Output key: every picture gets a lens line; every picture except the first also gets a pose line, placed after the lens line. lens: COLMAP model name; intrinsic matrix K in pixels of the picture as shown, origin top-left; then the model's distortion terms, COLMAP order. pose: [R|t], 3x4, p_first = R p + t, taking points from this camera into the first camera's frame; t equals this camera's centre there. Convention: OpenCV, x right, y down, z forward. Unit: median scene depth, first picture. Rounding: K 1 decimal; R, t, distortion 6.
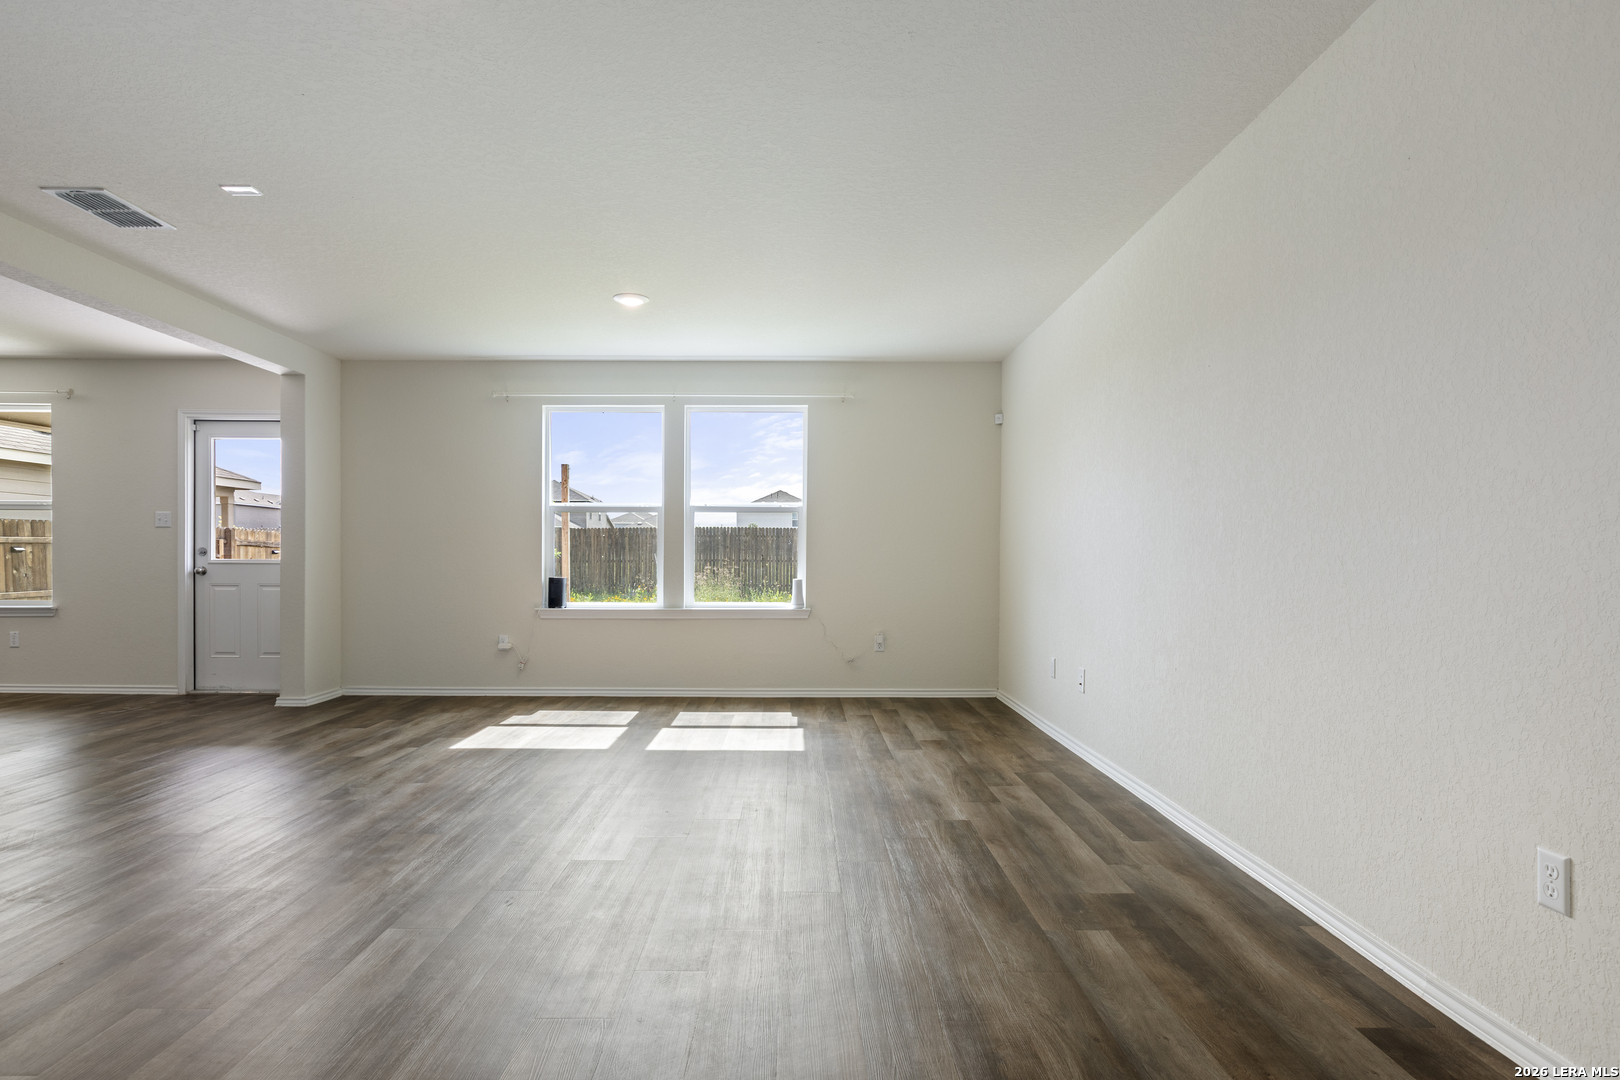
lens RADIAL K [[840.4, 0, 795.6], [0, 840.4, 584.8], [0, 0, 1]] dist [0.000995, -0.002636]
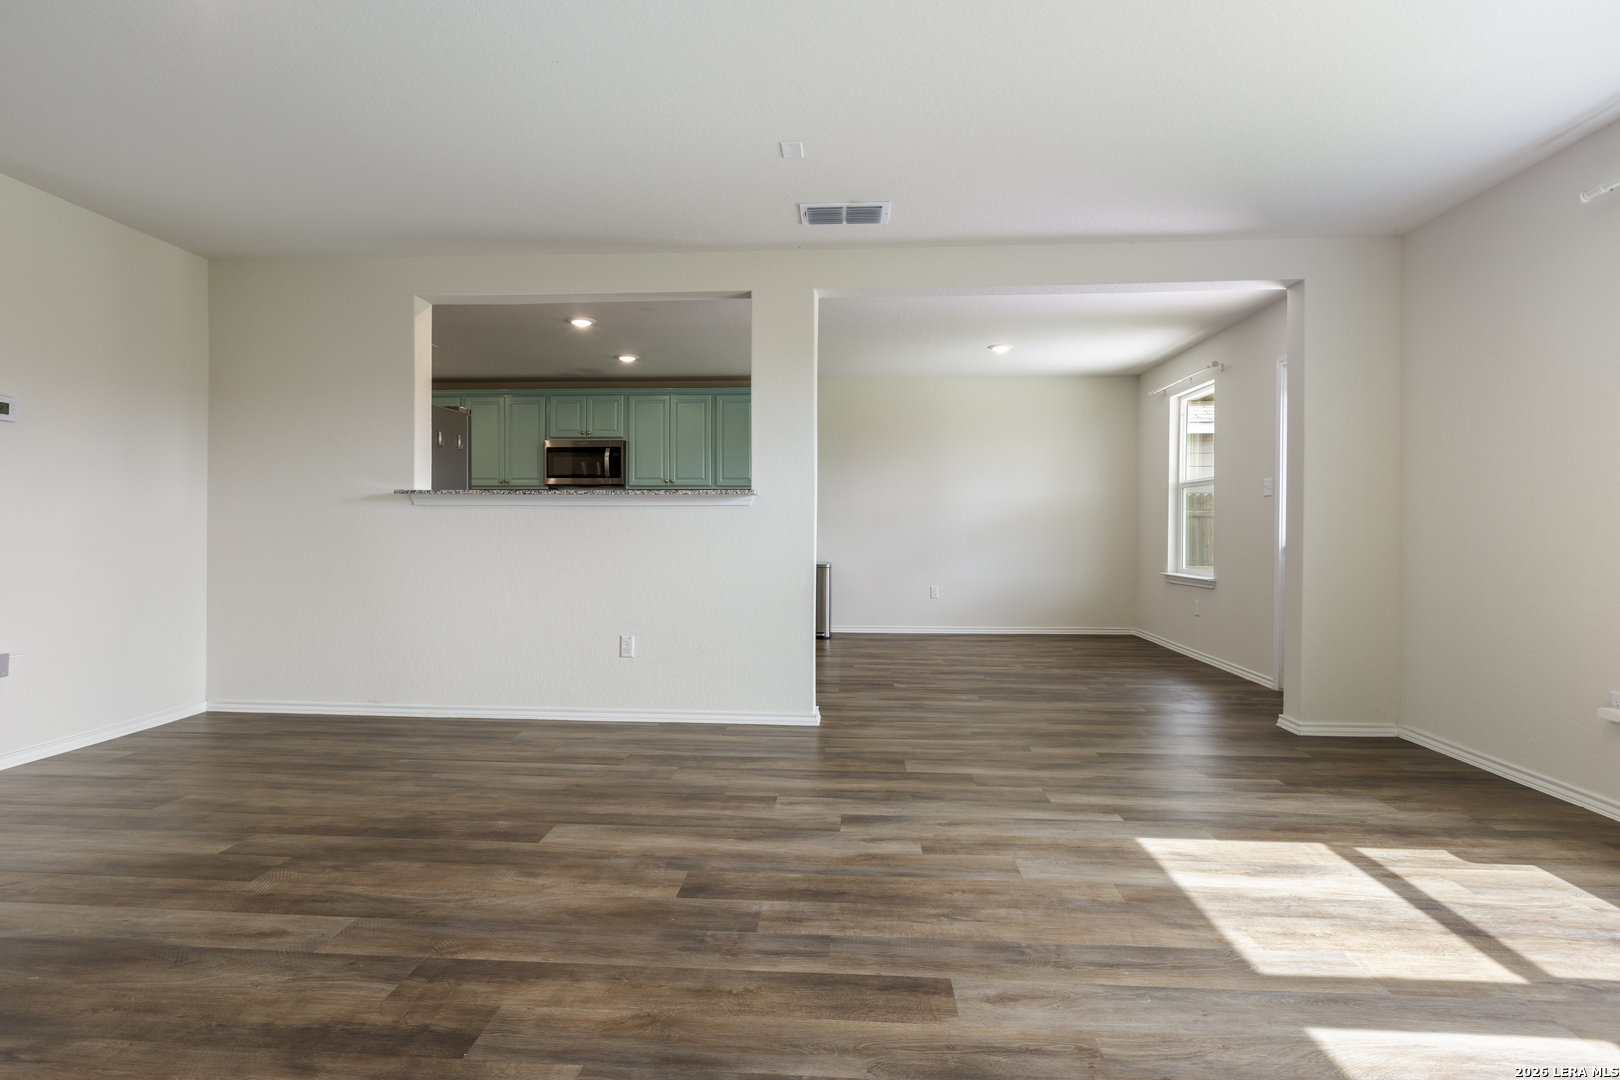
lens RADIAL K [[840.4, 0, 783.3], [0, 840.4, 523.1], [0, 0, 1]] dist [0.000995, -0.002636]
pose [[-0.074998, -0.011585, -0.997116, 0.157944], [-0.031944, 0.999447, -0.009210, -0.015678], [0.996672, 0.031161, -0.075326, 0.563718]]
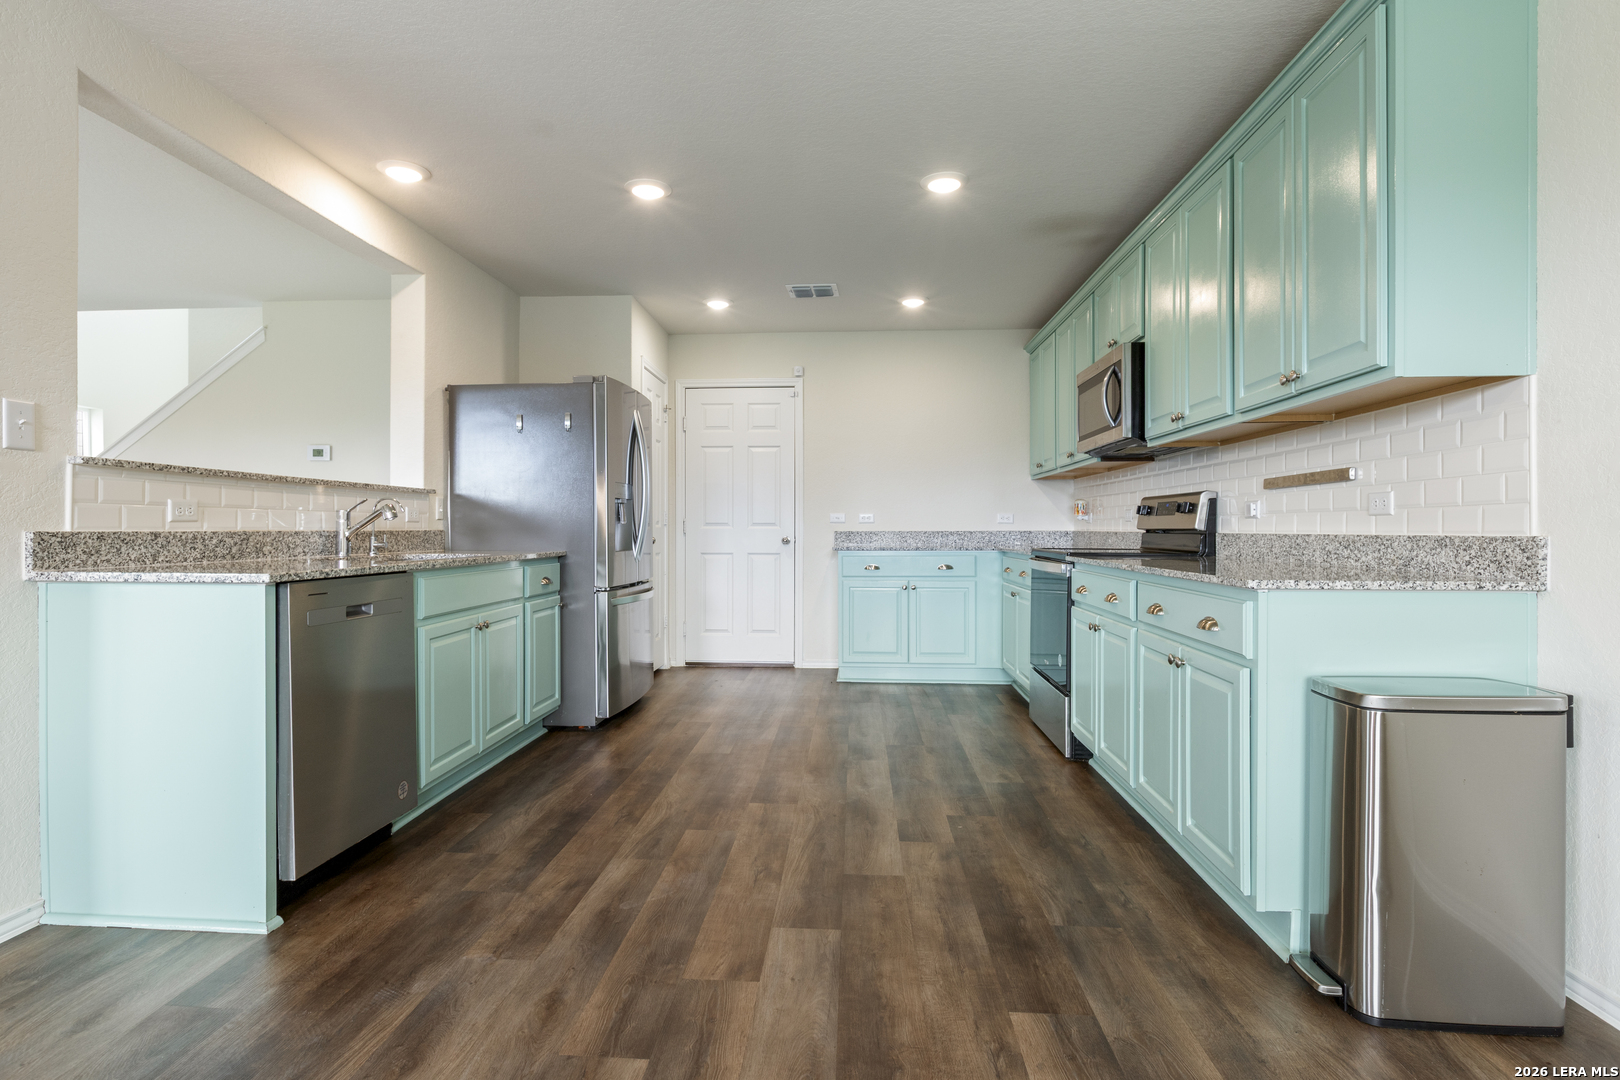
lens RADIAL K [[840.4, 0, 790.4], [0, 840.4, 532.8], [0, 0, 1]] dist [0.000995, -0.002636]
pose [[-0.997486, -0.007090, 0.070507, -0.908580], [-0.004868, 0.999488, 0.031637, -0.029979], [-0.070696, 0.031214, -0.997009, 0.826766]]
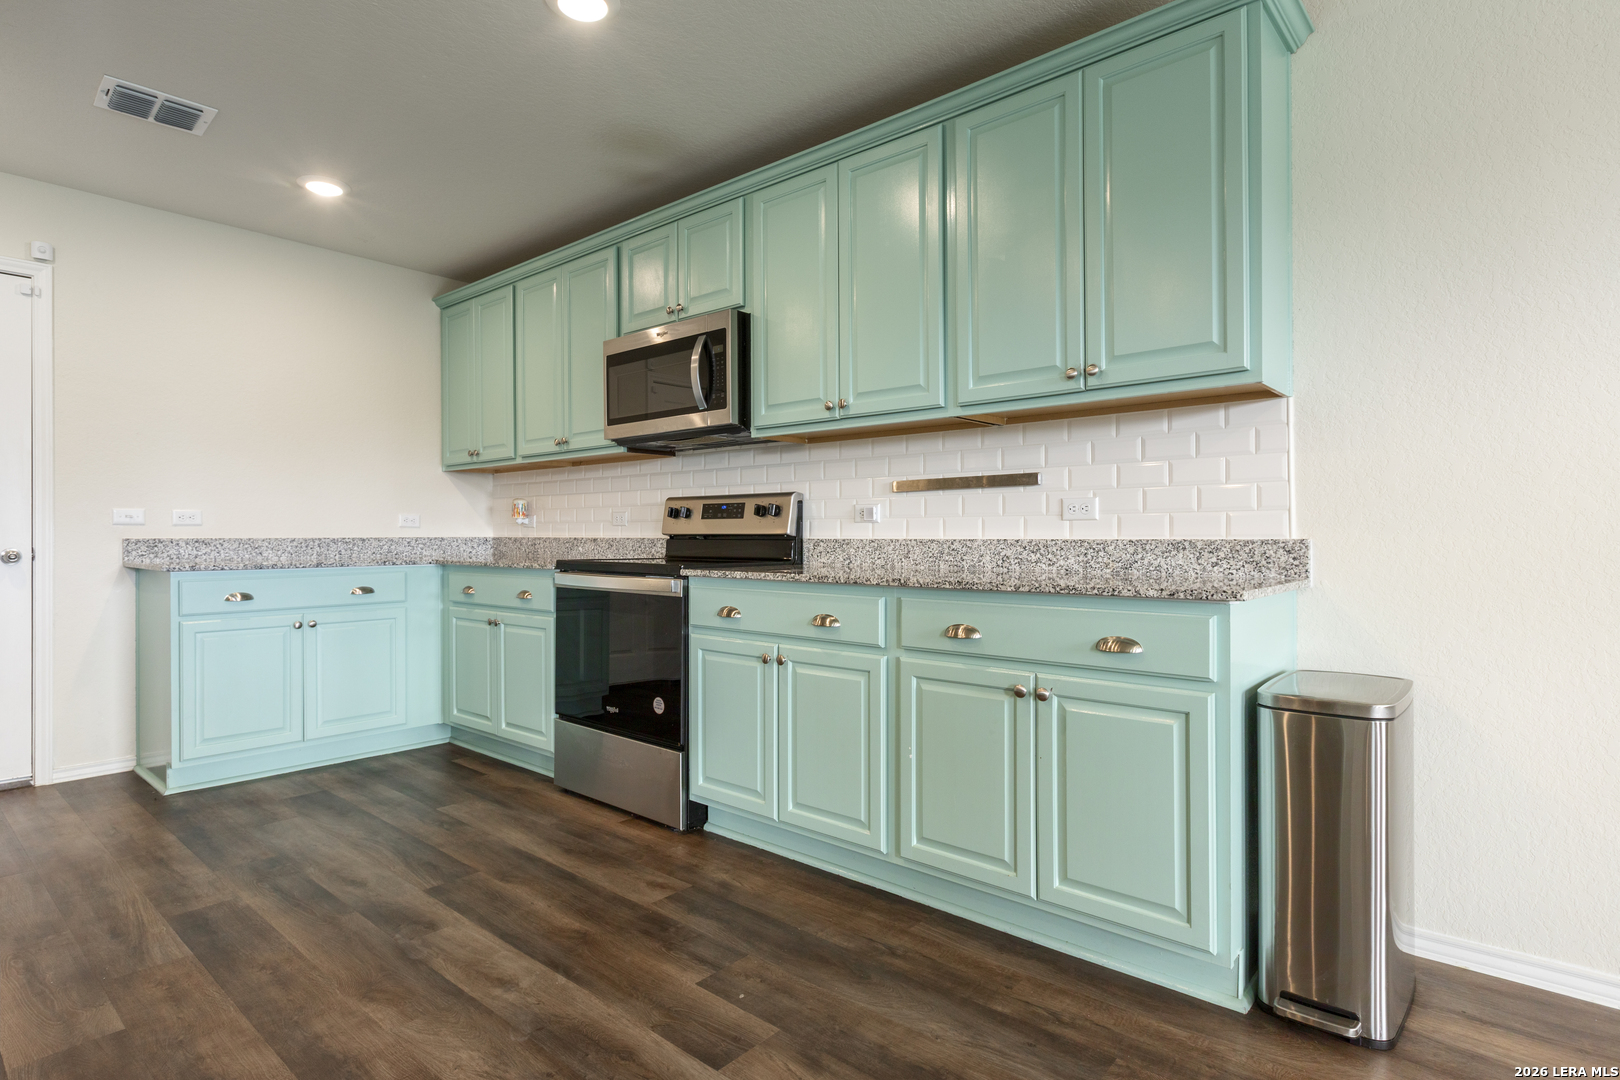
lens RADIAL K [[840.4, 0, 796.5], [0, 840.4, 534.9], [0, 0, 1]] dist [0.000995, -0.002636]
pose [[-0.655109, -0.005842, -0.755512, -0.757399], [-0.023199, 0.999654, 0.012386, -0.021577], [0.755178, 0.025641, -0.655018, 0.570612]]
